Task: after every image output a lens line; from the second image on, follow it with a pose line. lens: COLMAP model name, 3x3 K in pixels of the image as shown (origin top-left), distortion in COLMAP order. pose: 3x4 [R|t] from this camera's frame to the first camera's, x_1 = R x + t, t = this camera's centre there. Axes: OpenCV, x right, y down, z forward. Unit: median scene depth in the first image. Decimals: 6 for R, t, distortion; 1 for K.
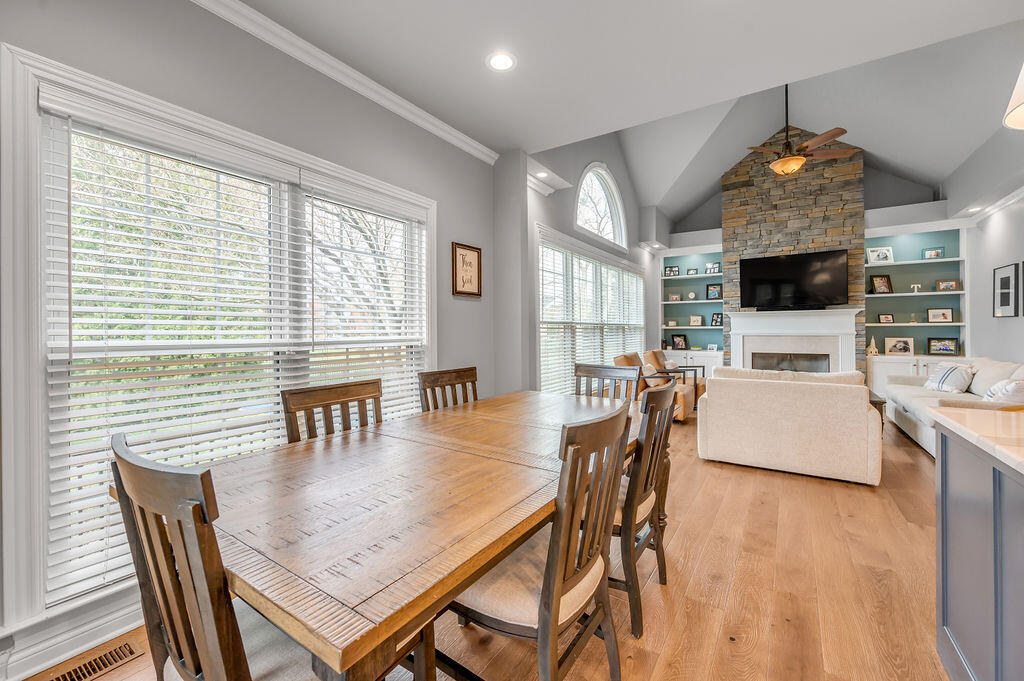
lens RADIAL K [[416.8, 0, 512.1], [0, 416.8, 328.8], [0, 0, 1]] dist [-0.001177, -0.000082]
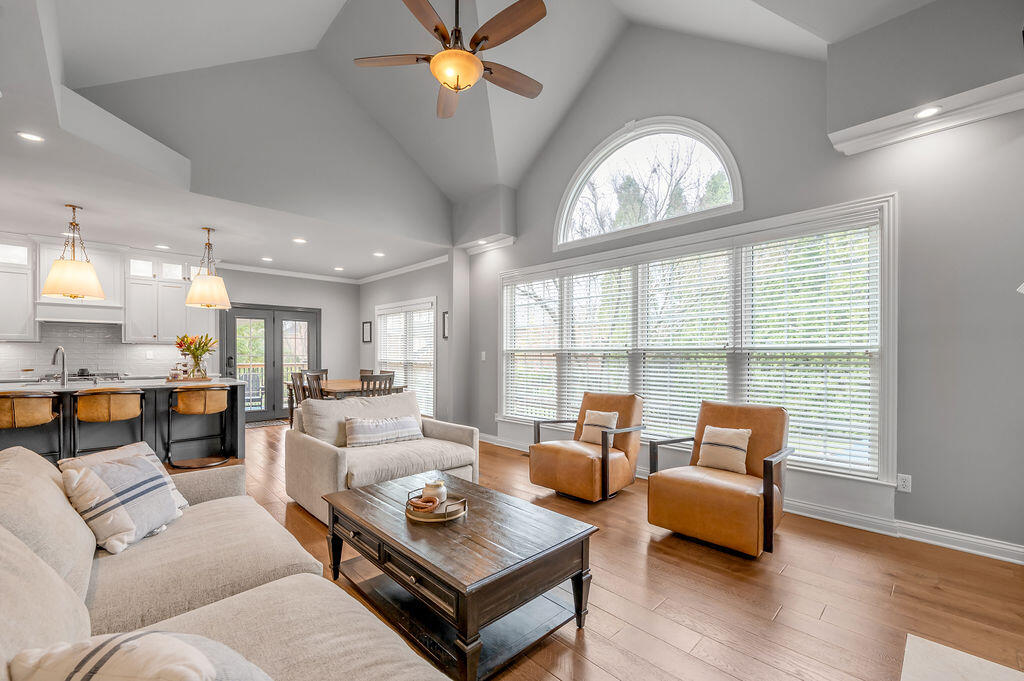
lens RADIAL K [[421.1, 0, 515.6], [0, 421.1, 339.0], [0, 0, 1]] dist [-0.001282, -0.000187]
pose [[-0.213802, -0.013679, -0.976781, 0.859570], [0.015539, 0.999728, -0.017402, -0.018031], [0.976754, -0.018899, -0.213531, 0.865435]]
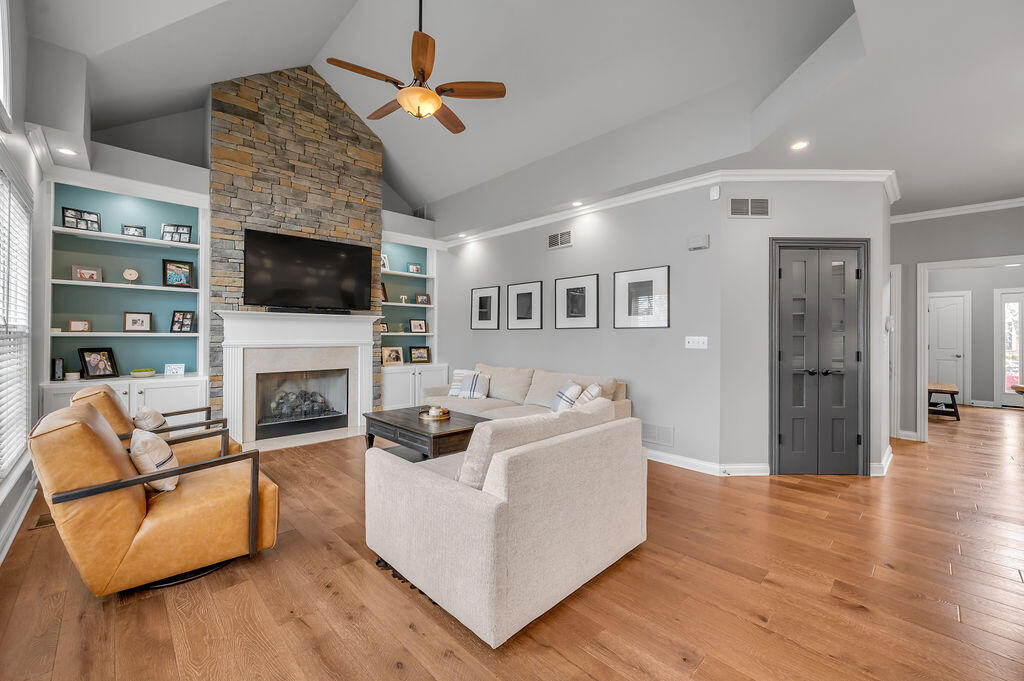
lens RADIAL K [[412.8, 0, 510.0], [0, 412.8, 332.1], [0, 0, 1]] dist [-0.001302, -0.000189]
pose [[0.211553, 0.013636, 0.977271, 0.020955], [-0.008991, 0.999888, -0.012005, -0.005011], [-0.977325, -0.006247, 0.211652, 0.507815]]
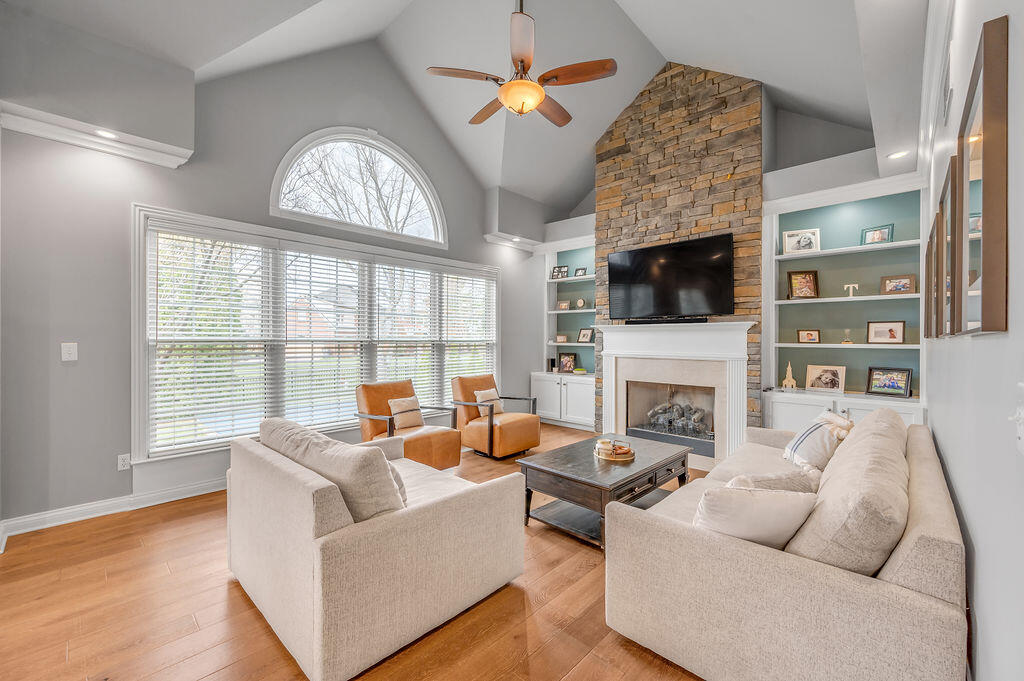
lens RADIAL K [[421.1, 0, 515.6], [0, 421.1, 339.0], [0, 0, 1]] dist [-0.001282, -0.000187]
pose [[0.985977, 0.009538, -0.166611, 0.548645], [-0.009091, 0.999953, 0.003447, -0.018113], [0.166636, -0.001884, 0.986017, 0.259158]]
